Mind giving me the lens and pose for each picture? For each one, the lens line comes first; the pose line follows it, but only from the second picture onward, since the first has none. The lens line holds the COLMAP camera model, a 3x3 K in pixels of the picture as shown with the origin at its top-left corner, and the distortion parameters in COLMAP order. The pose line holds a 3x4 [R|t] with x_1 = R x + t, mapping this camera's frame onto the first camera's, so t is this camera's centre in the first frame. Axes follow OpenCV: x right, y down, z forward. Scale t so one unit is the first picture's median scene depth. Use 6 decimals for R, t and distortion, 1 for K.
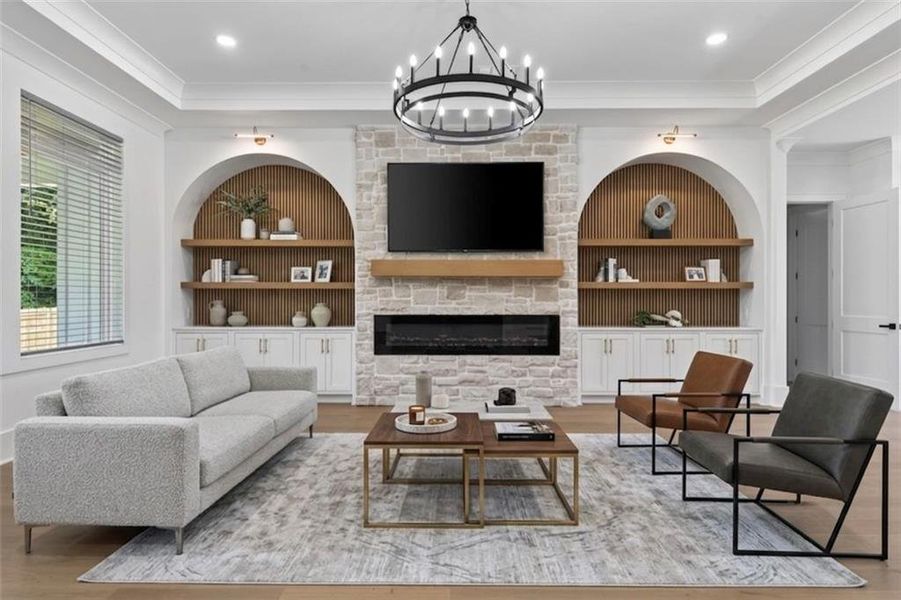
lens RADIAL K [[485.7, 0, 450.5], [0, 485.7, 300.0], [0, 0, 1]] dist [0.003471, 0.000060]
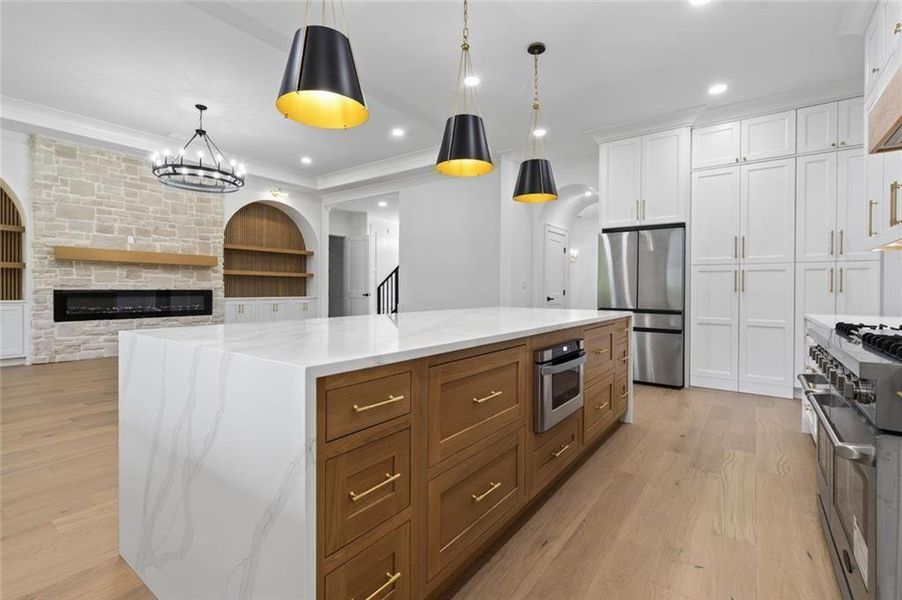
lens RADIAL K [[409.3, 0, 454.4], [0, 409.3, 291.1], [0, 0, 1]] dist [0.001846, 0.000169]
pose [[0.581486, -0.002379, 0.813553, -0.415504], [-0.001594, 0.999990, 0.004064, 0.027873], [-0.813555, -0.003660, 0.581477, -0.447571]]
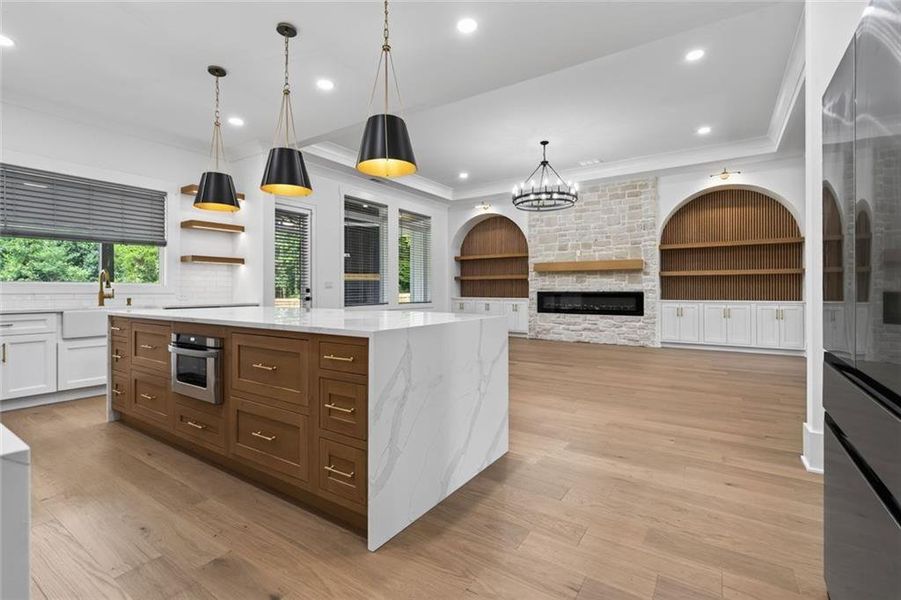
lens RADIAL K [[408.8, 0, 453.9], [0, 408.8, 291.1], [0, 0, 1]] dist [0.001846, 0.000169]
pose [[0.839216, -0.000726, -0.543798, 0.442172], [-0.000001, 0.999999, -0.001336, 0.030021], [0.543798, 0.001122, 0.839215, -0.532802]]
